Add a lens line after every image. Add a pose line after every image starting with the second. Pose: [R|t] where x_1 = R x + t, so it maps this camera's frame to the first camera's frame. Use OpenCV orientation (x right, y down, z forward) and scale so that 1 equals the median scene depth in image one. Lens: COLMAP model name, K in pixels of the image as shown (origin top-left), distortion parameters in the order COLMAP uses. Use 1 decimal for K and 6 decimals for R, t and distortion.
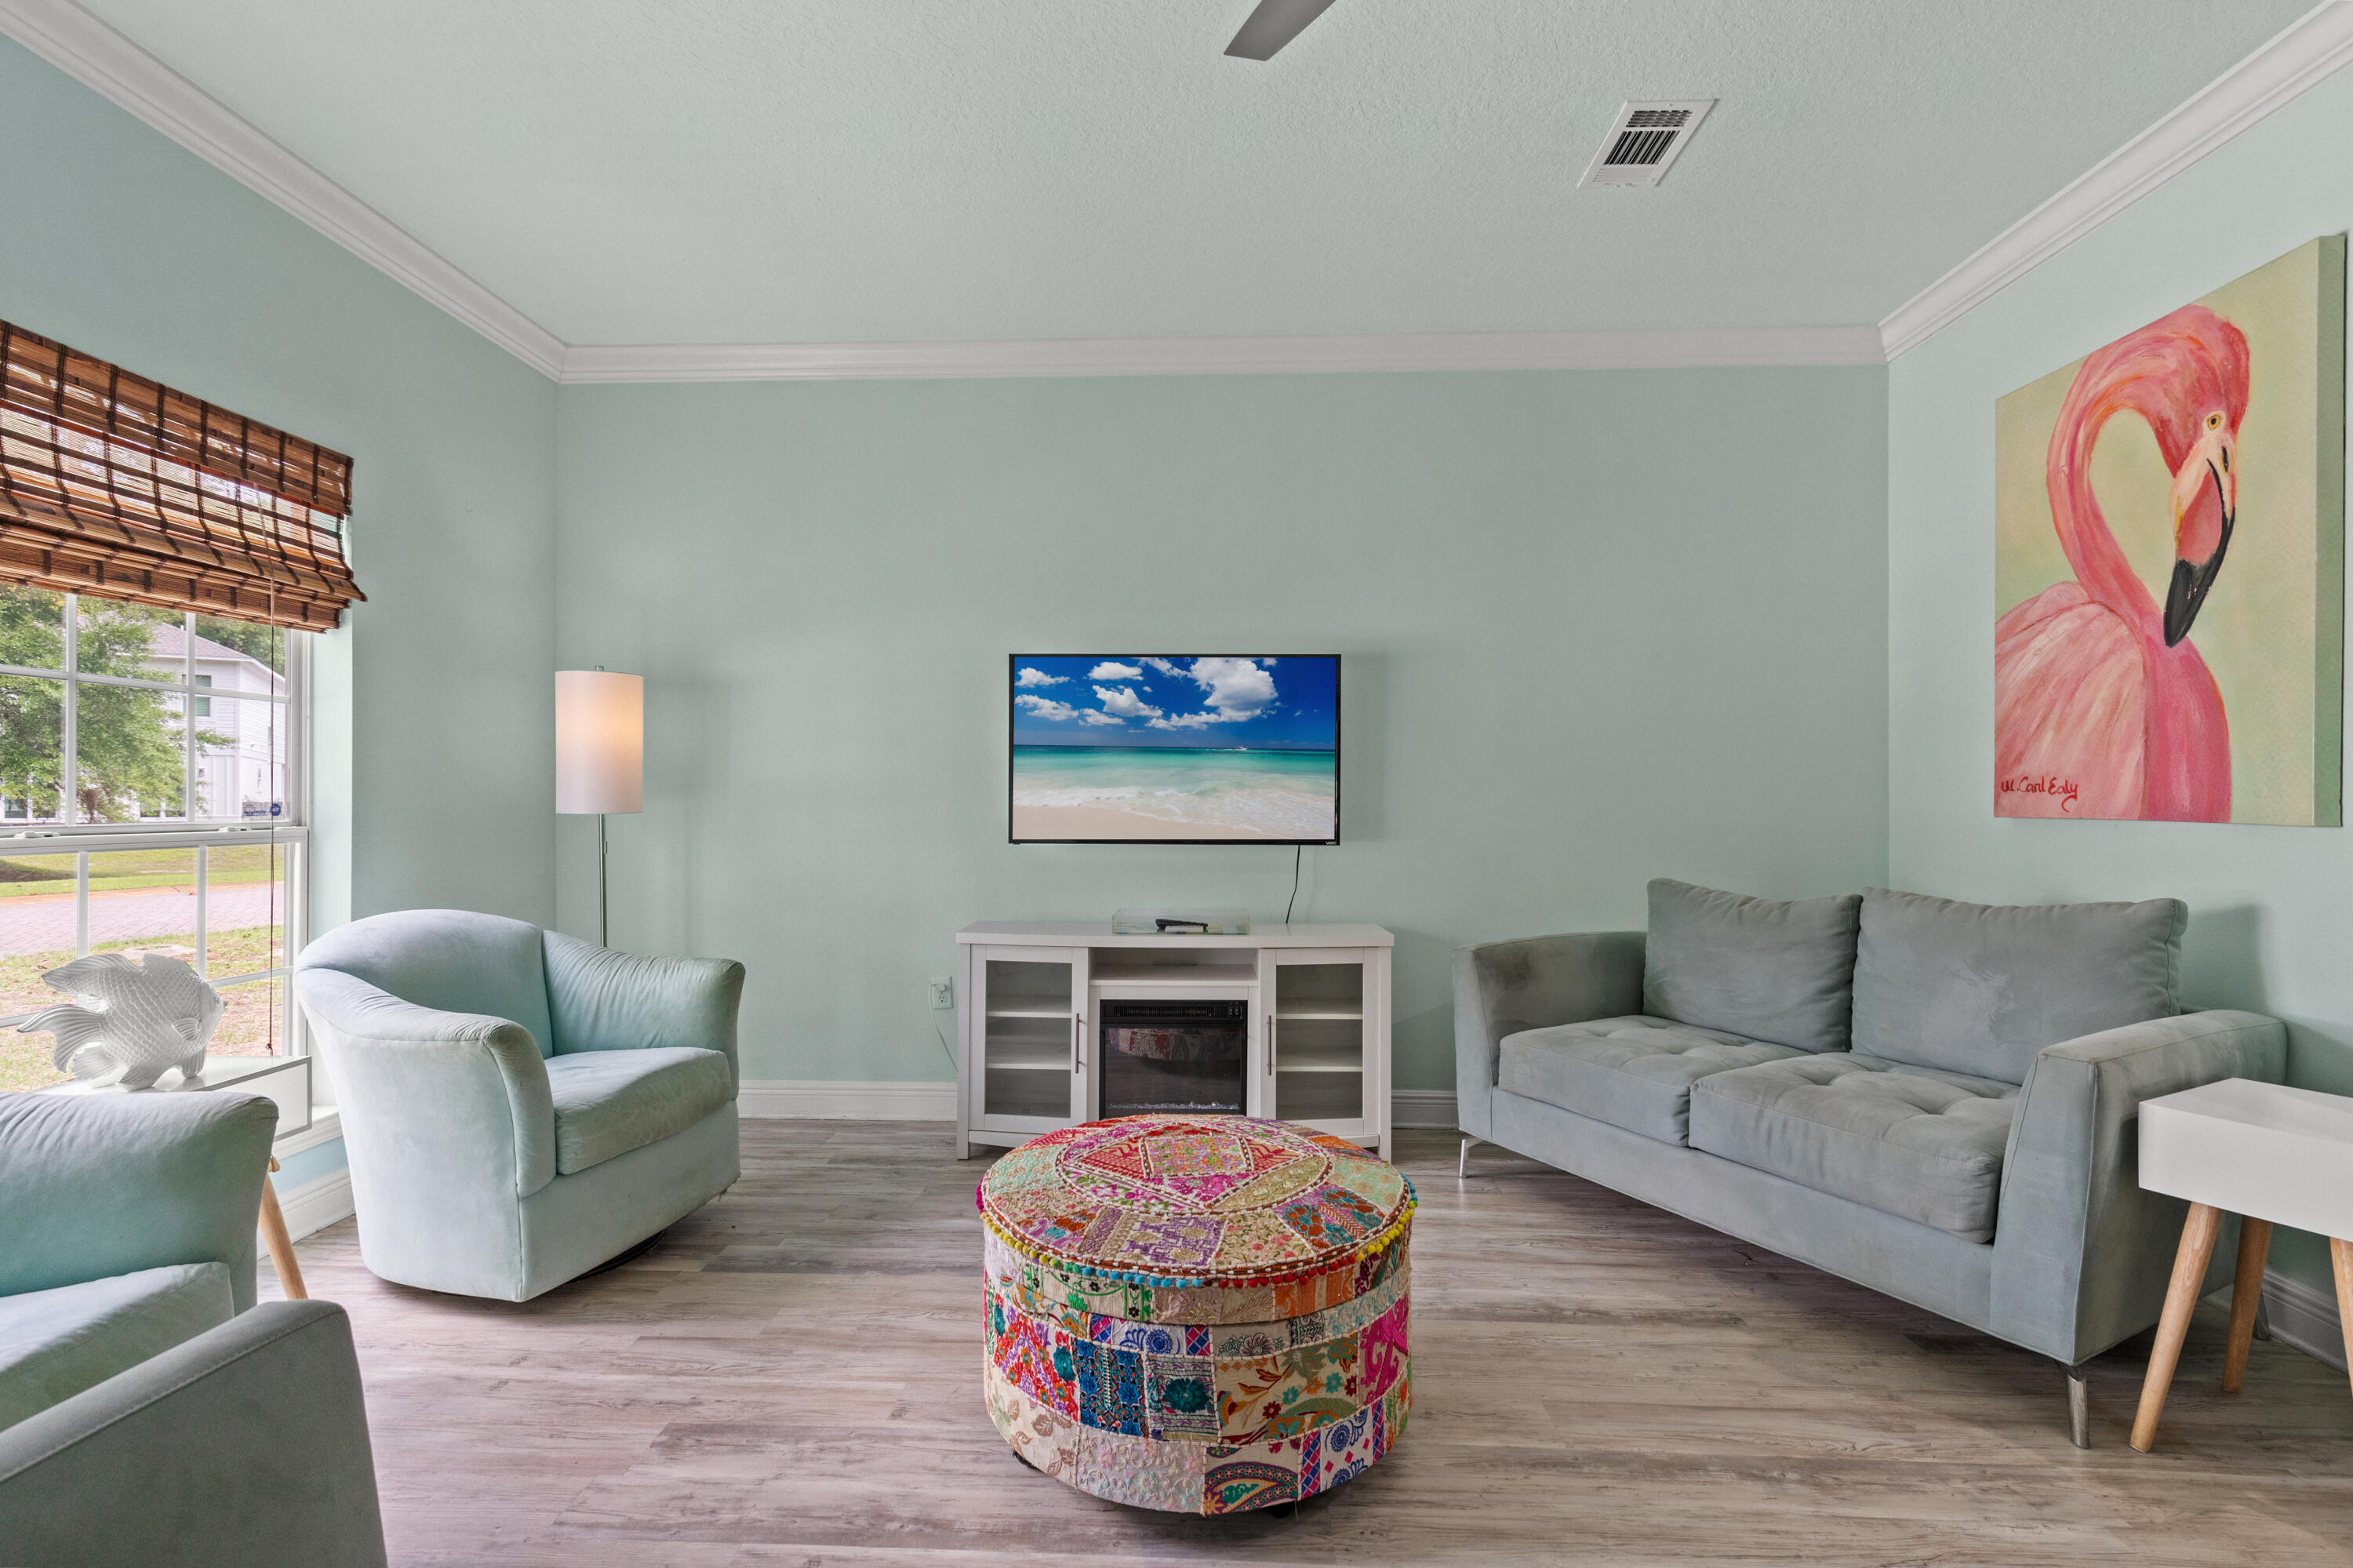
lens RADIAL K [[1068.9, 0, 1170.4], [0, 1068.9, 790.7], [0, 0, 1]] dist [0.010770, -0.001311]
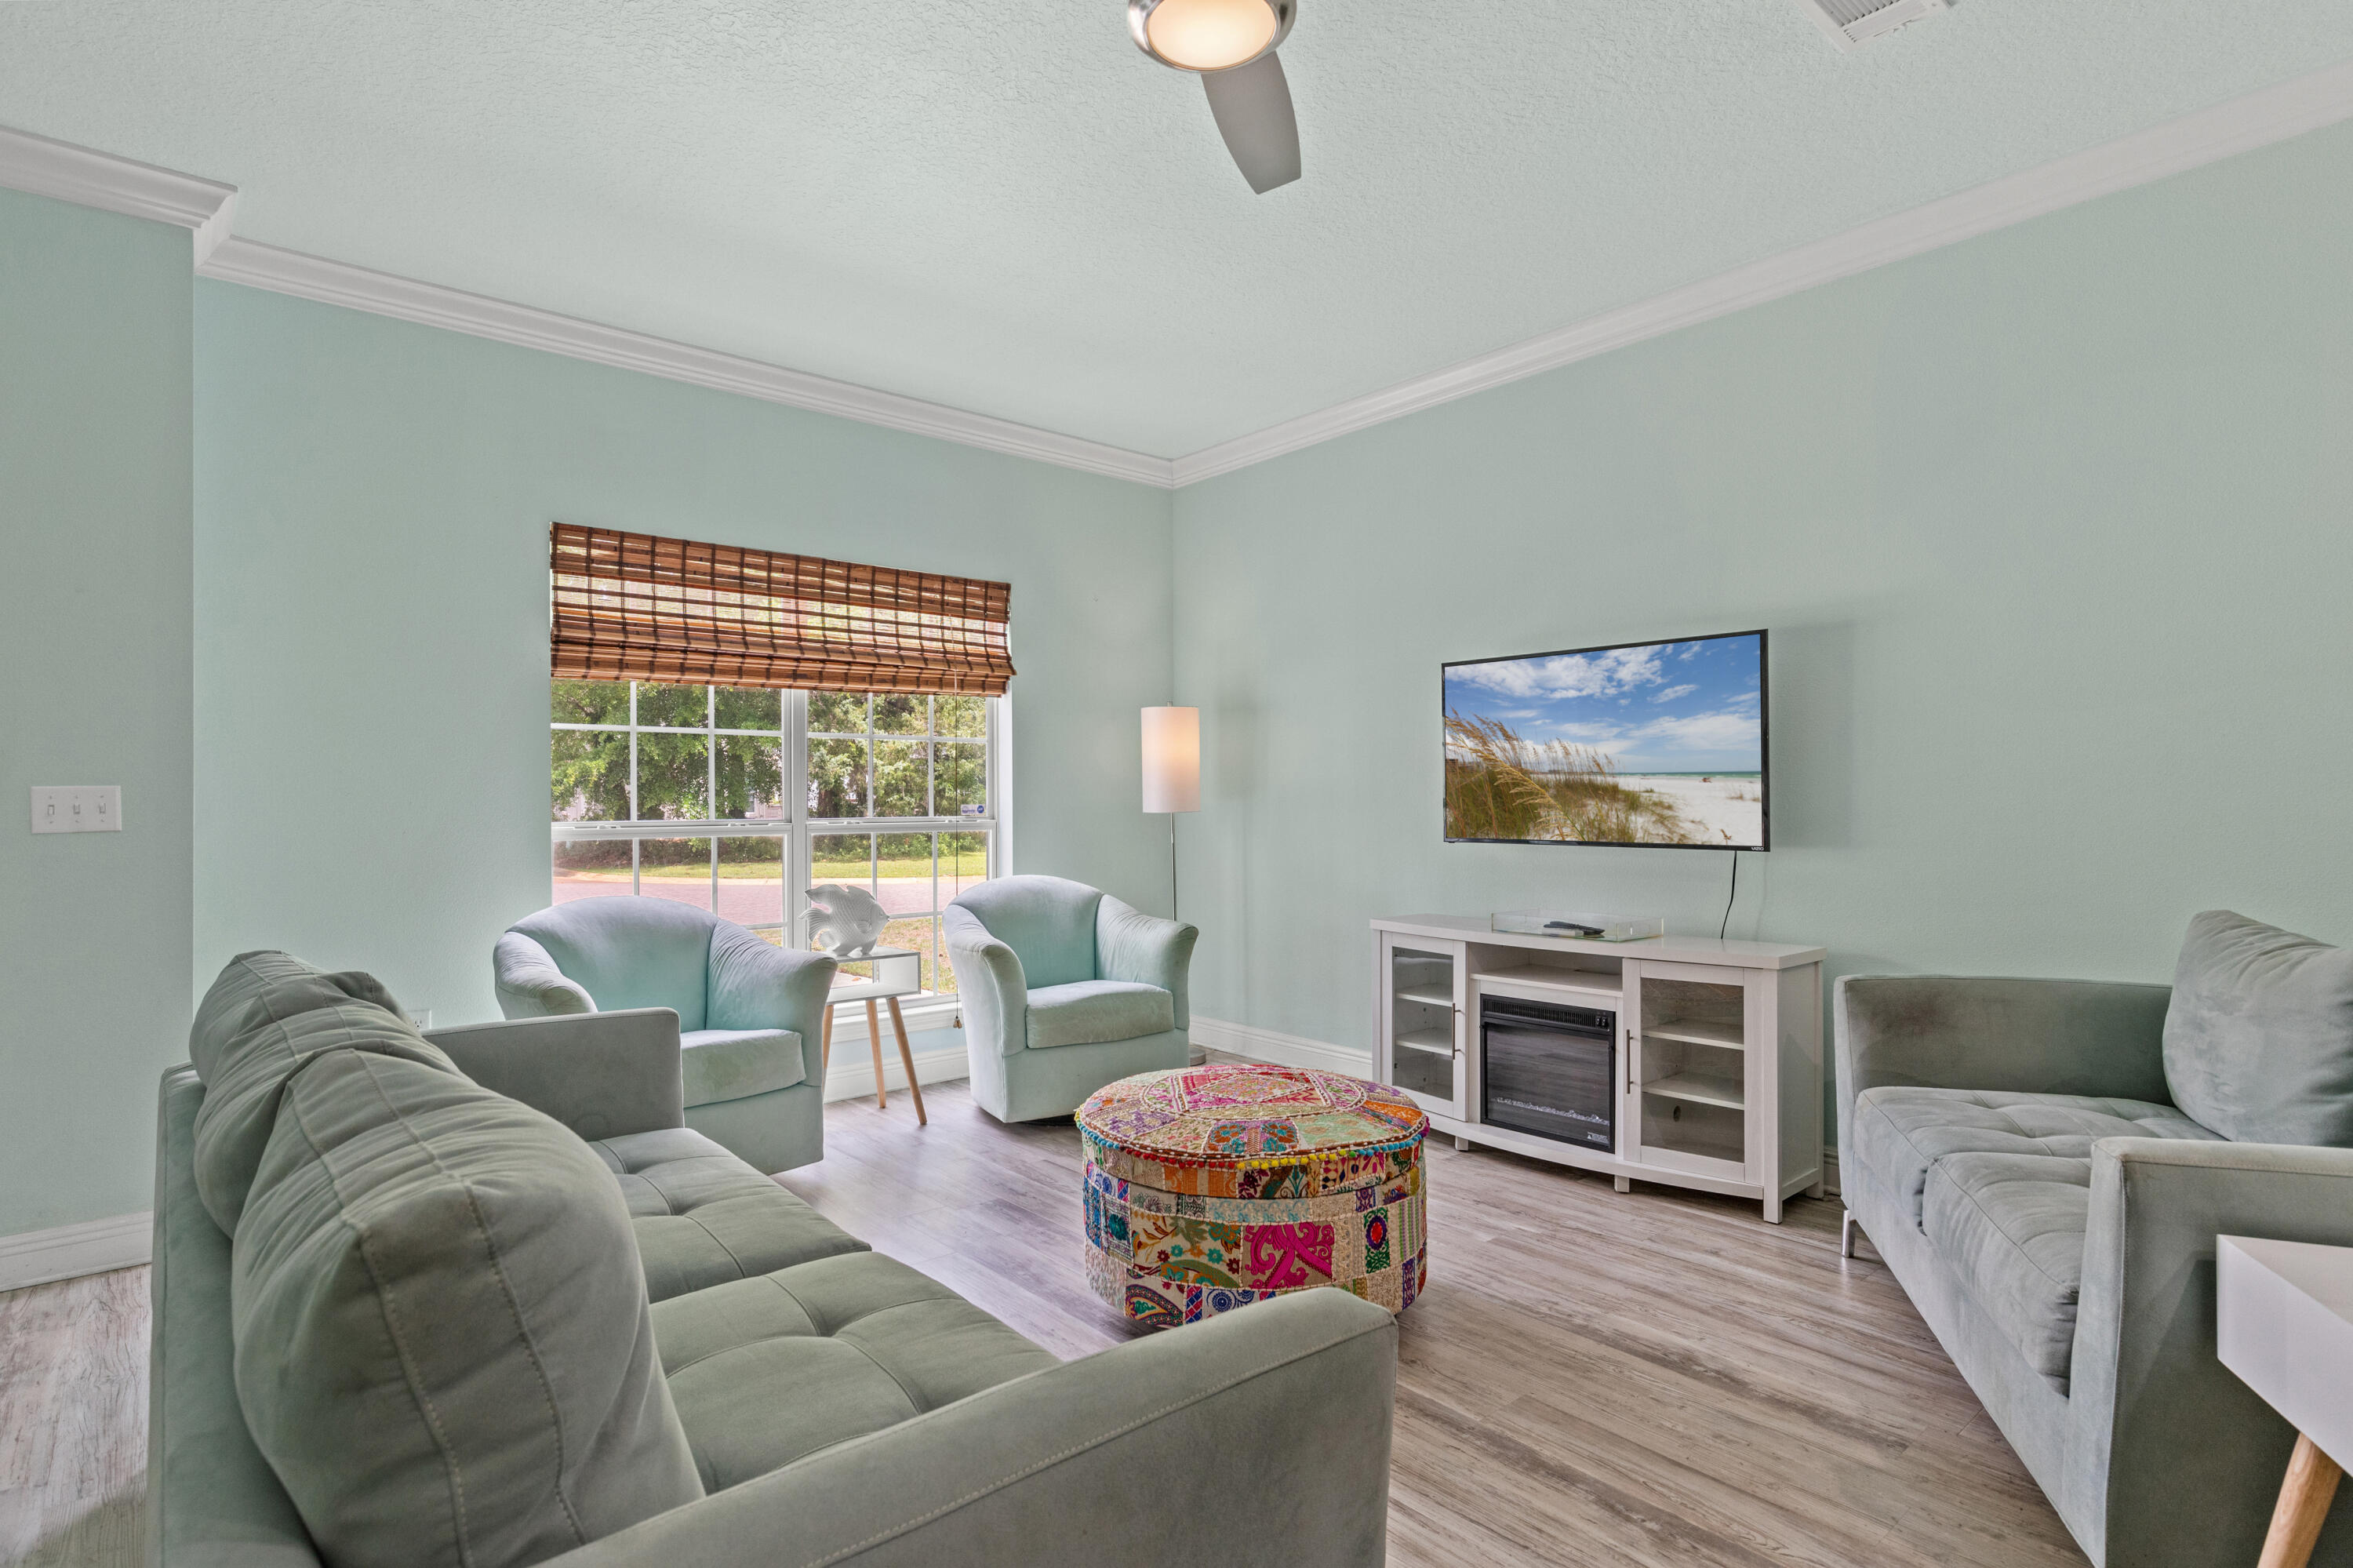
lens RADIAL K [[1186.4, 0, 1170.6], [0, 1186.4, 786.2], [0, 0, 1]] dist [0.006867, -0.000587]
pose [[0.681311, -0.014228, -0.731856, 0.724880], [0.011661, 0.999895, -0.008583, 0.001576], [0.731901, -0.002686, 0.681405, -0.002571]]
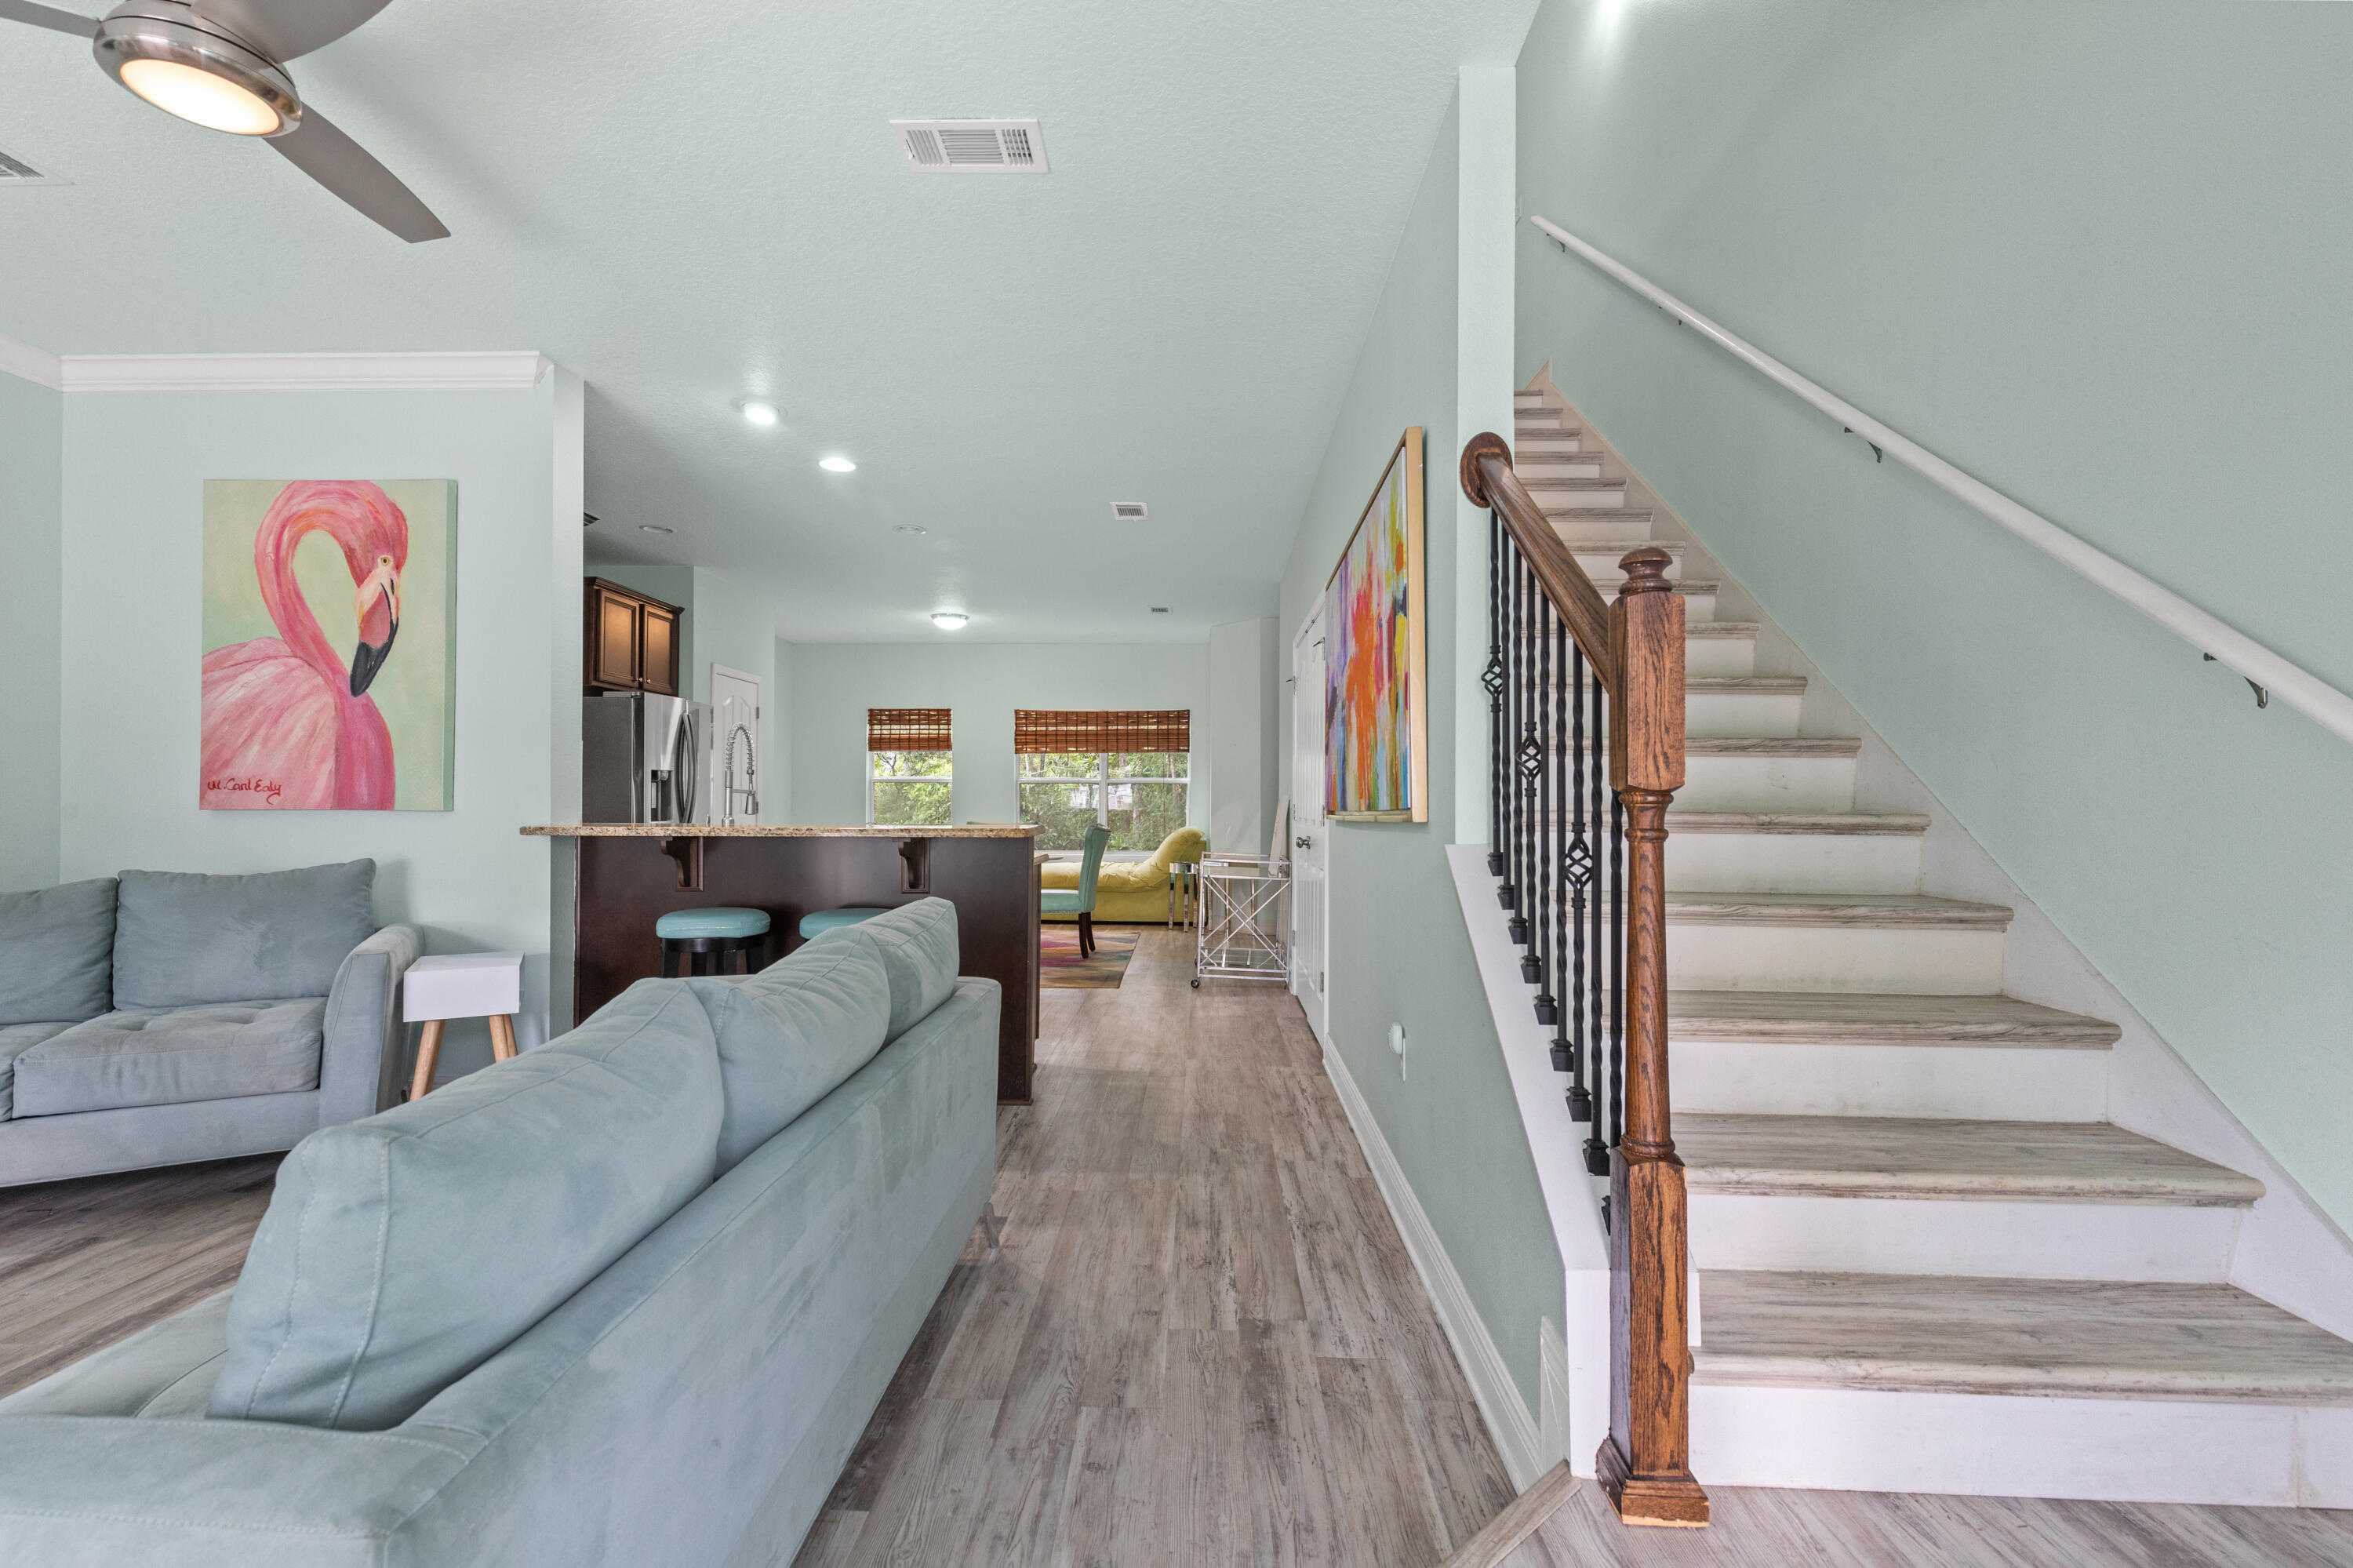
lens RADIAL K [[1068.9, 0, 1168.5], [0, 1068.9, 793.9], [0, 0, 1]] dist [0.010770, -0.001311]
pose [[-0.014444, 0.002239, 0.999893, -0.597196], [-0.008366, 0.999962, -0.002360, -0.000636], [-0.999861, -0.008399, -0.014425, -0.135840]]
